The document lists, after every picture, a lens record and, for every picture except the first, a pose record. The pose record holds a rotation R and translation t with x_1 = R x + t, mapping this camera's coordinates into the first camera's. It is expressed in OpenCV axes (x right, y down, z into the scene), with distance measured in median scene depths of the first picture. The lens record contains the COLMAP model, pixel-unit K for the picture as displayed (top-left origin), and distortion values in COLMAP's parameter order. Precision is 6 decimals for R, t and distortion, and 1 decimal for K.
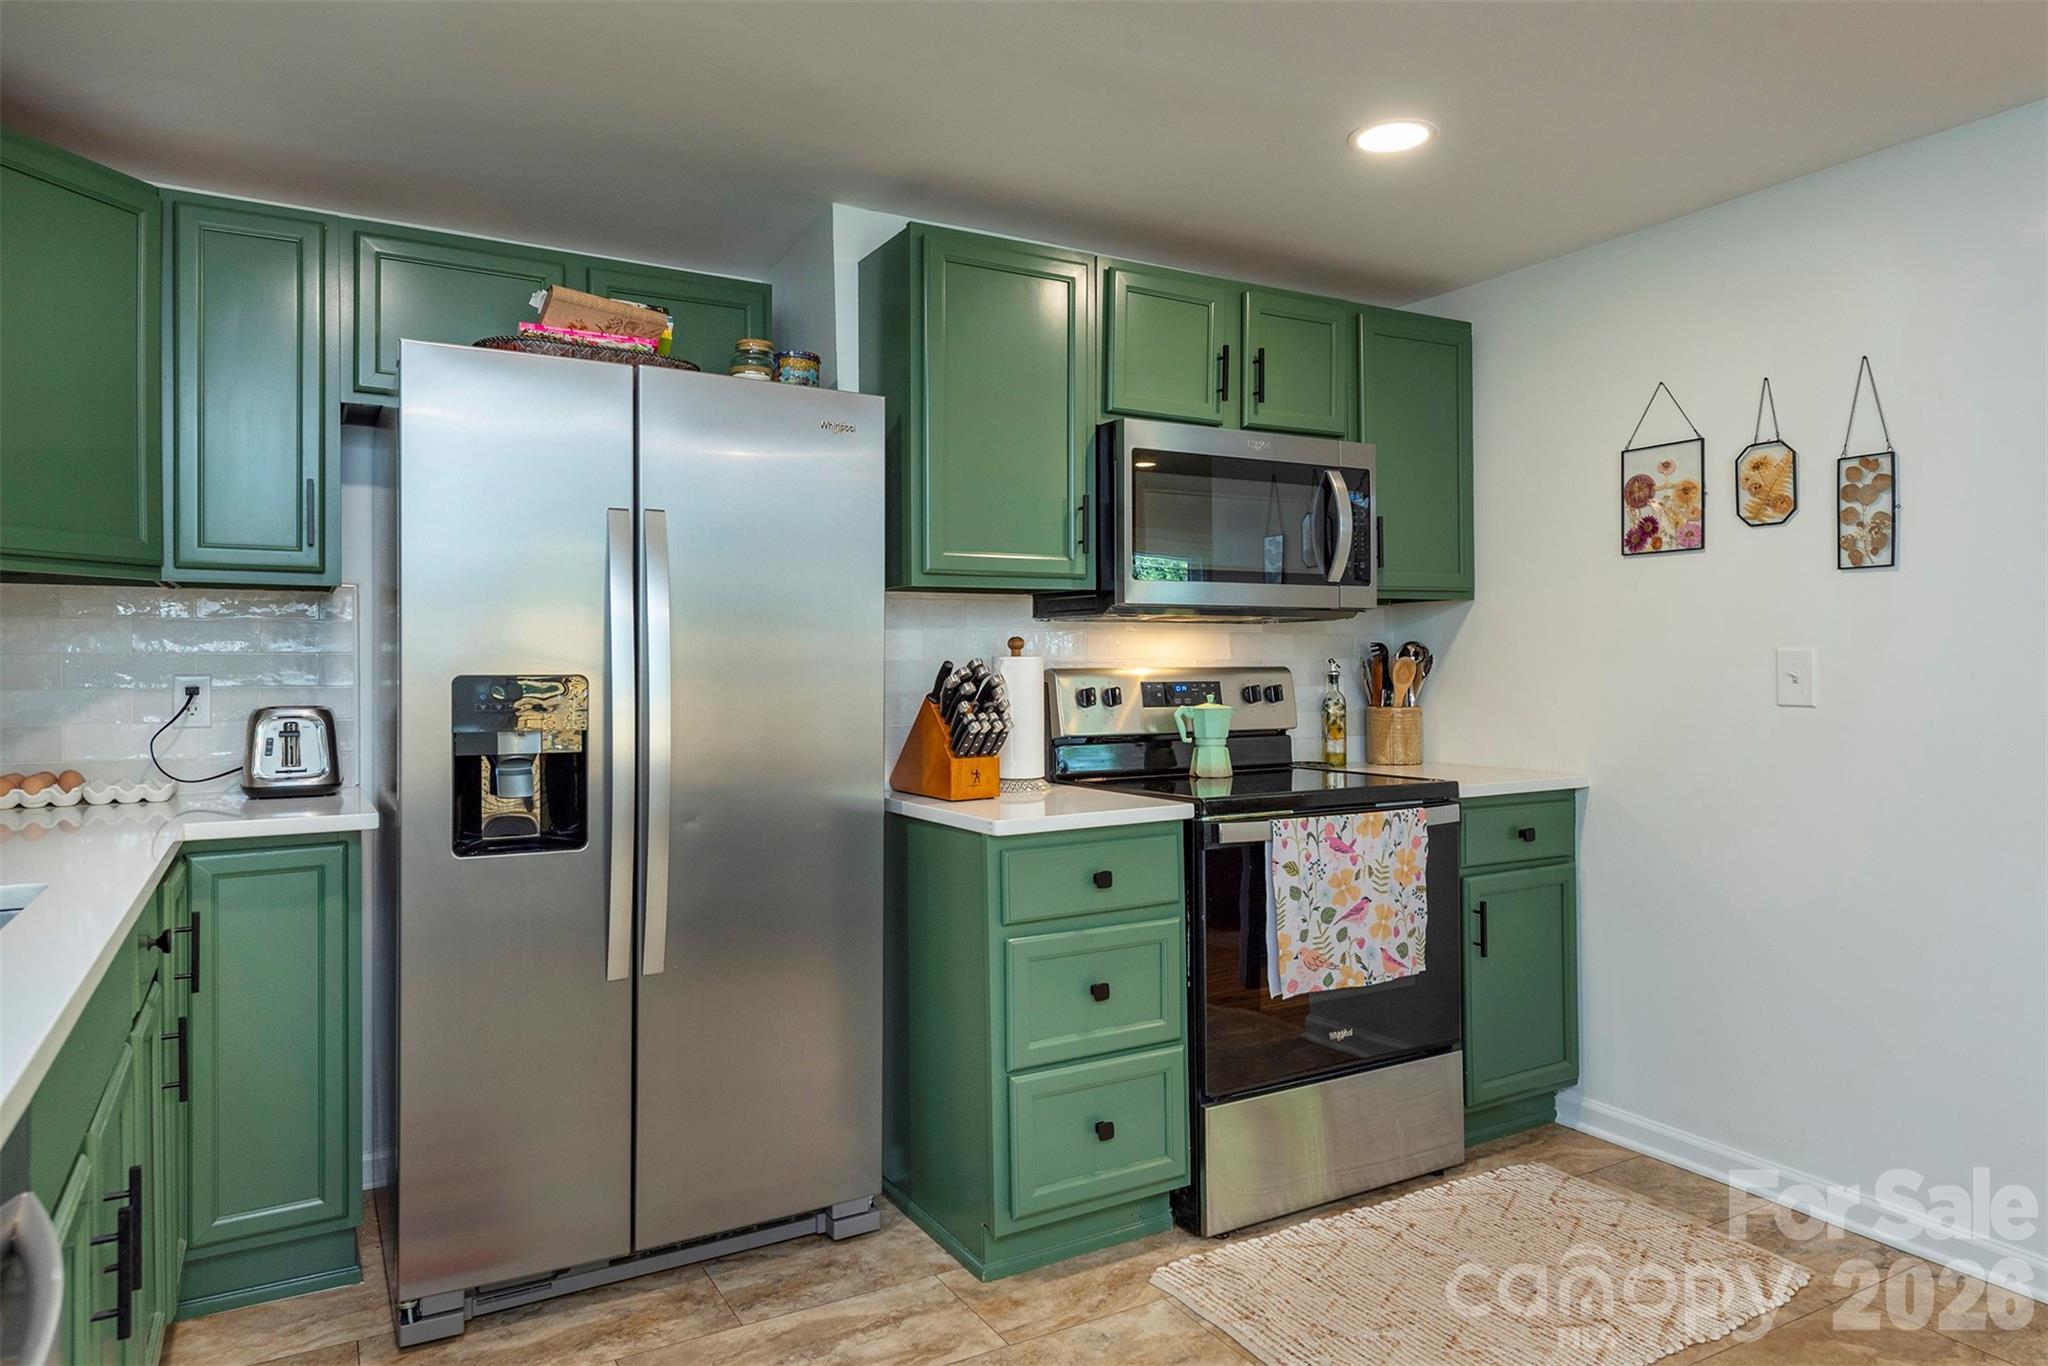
lens RADIAL K [[1253.8, 0, 1024.6], [0, 1253.8, 669.1], [0, 0, 1]] dist [0.007008, -0.012268]
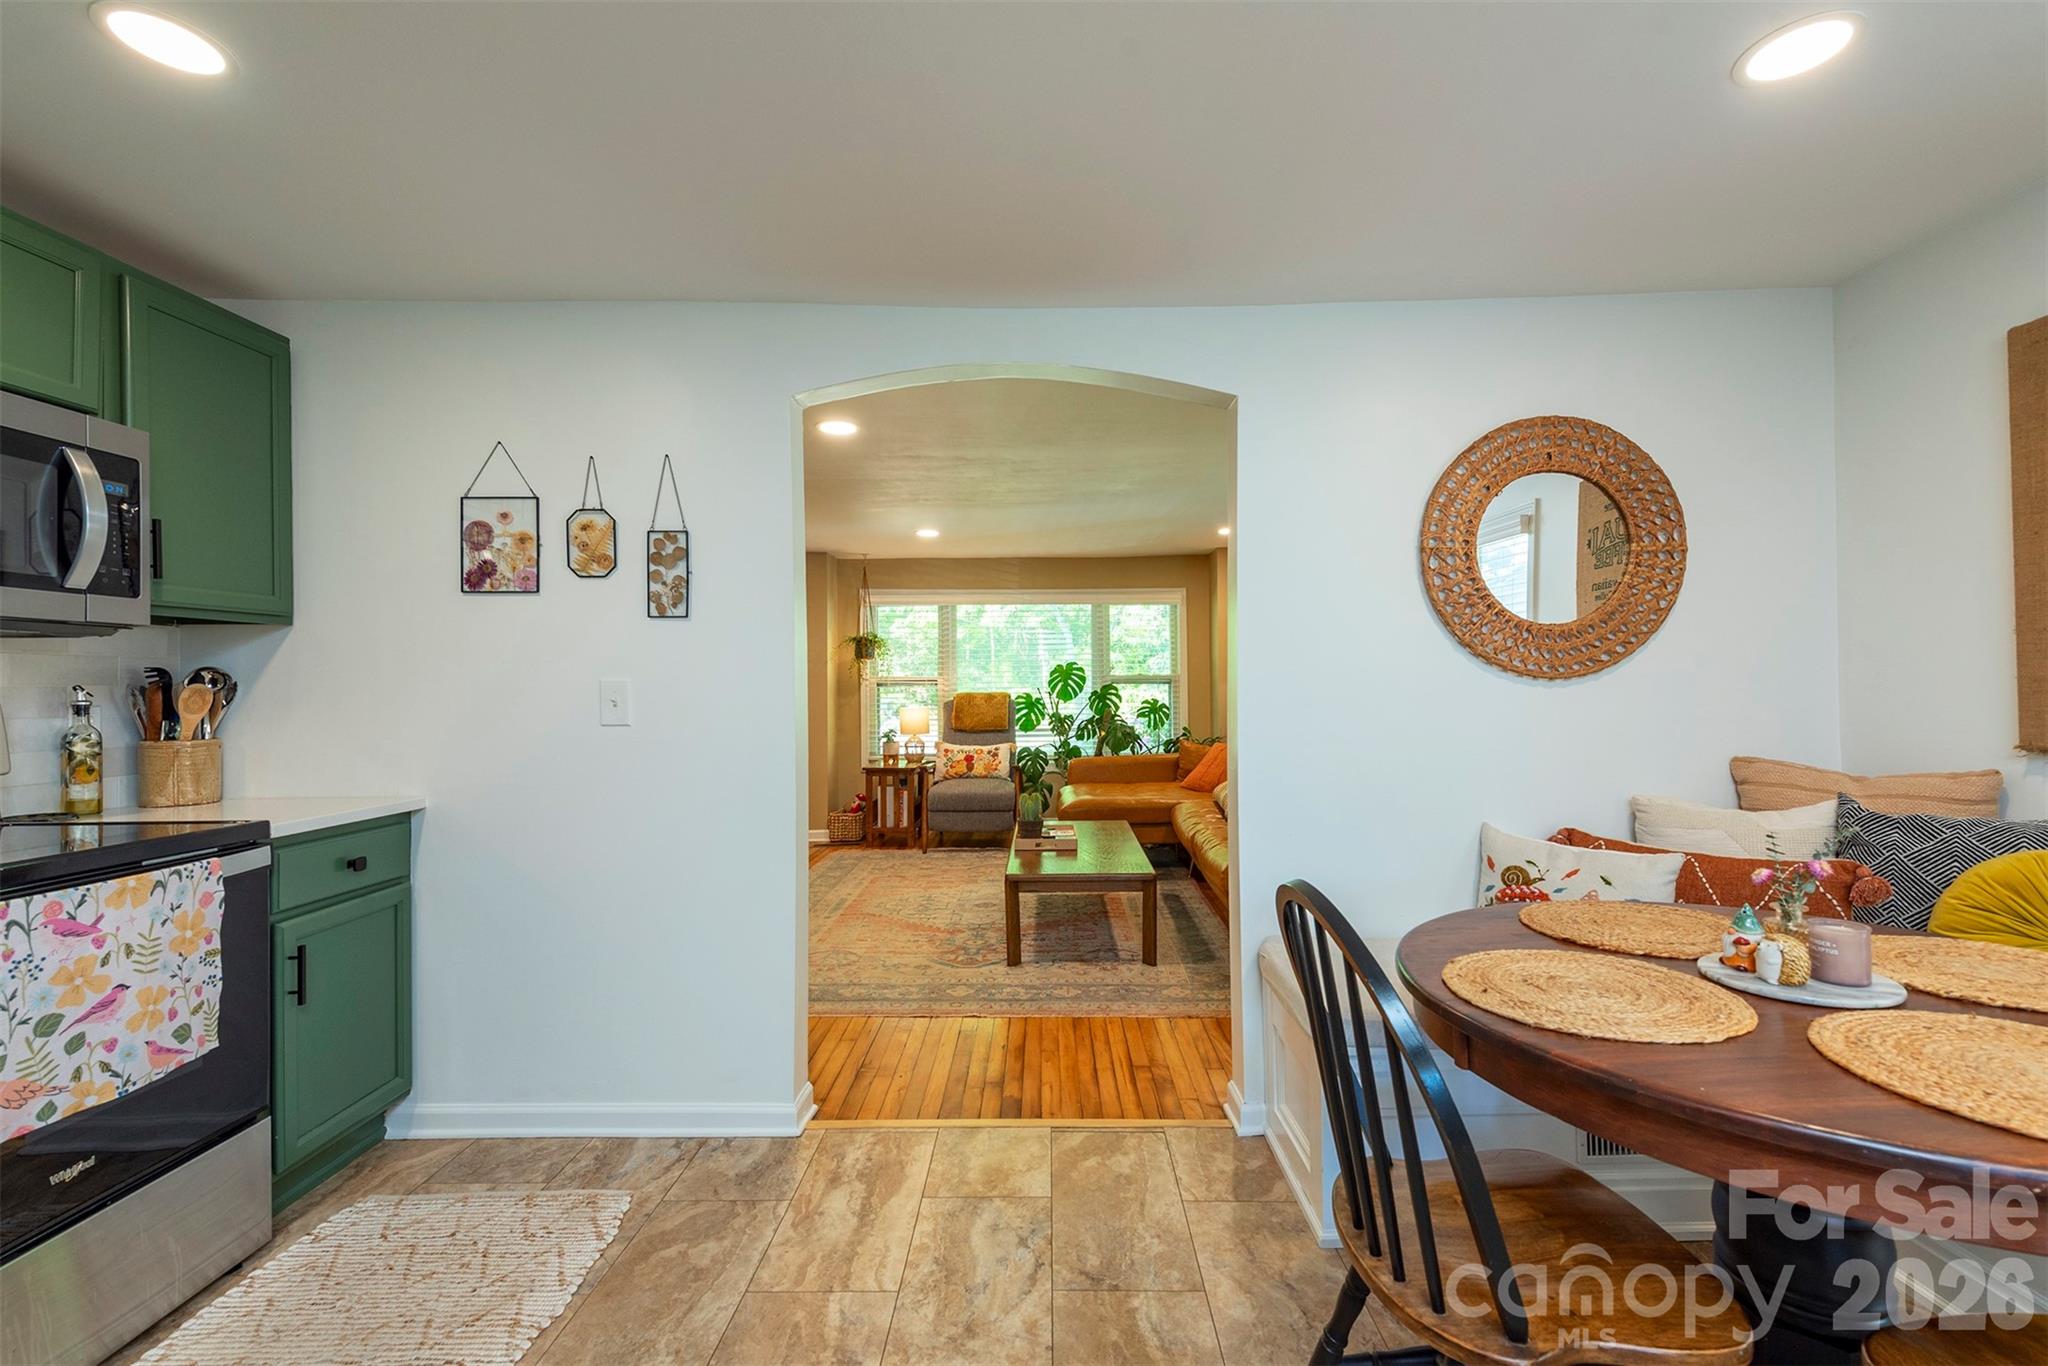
lens RADIAL K [[891.9, 0, 1036.4], [0, 891.9, 683.2], [0, 0, 1]] dist [0.015959, -0.002061]
pose [[0.511024, 0.009457, 0.859514, 0.072133], [0.003634, 0.999907, -0.013163, 0.000654], [-0.859559, 0.009850, 0.510942, 0.201802]]
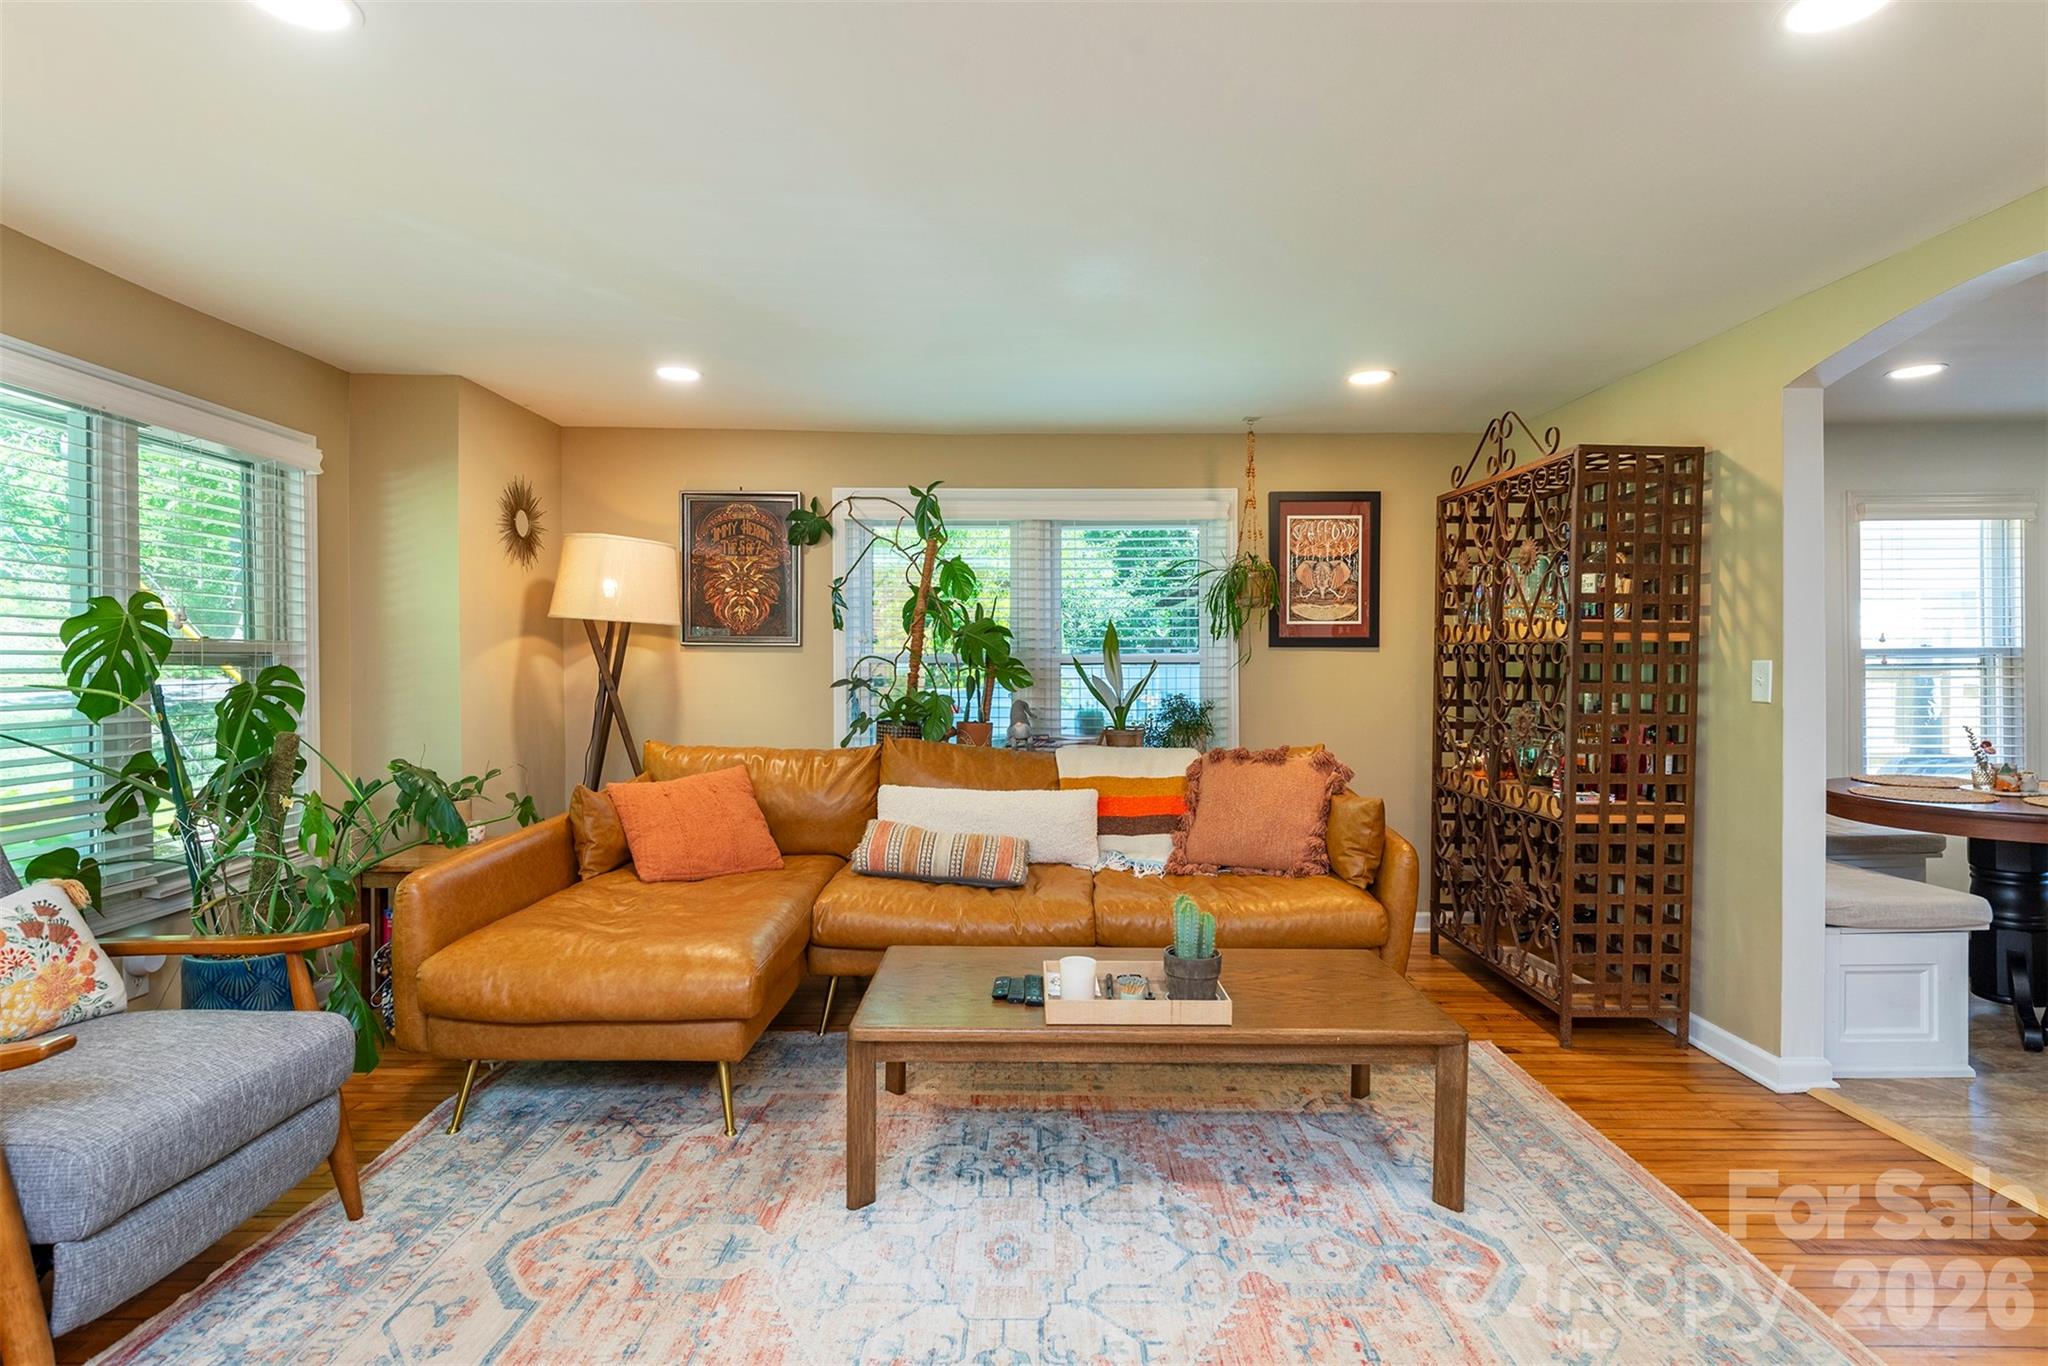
lens RADIAL K [[1038.0, 0, 1022.0], [0, 1038.0, 666.0], [0, 0, 1]] dist [0.015740, -0.004312]
pose [[-0.876238, 0.016648, 0.481591, 0.902236], [0.015412, 0.999860, -0.006522, -0.005741], [-0.481632, 0.001707, -0.876372, 1.466363]]
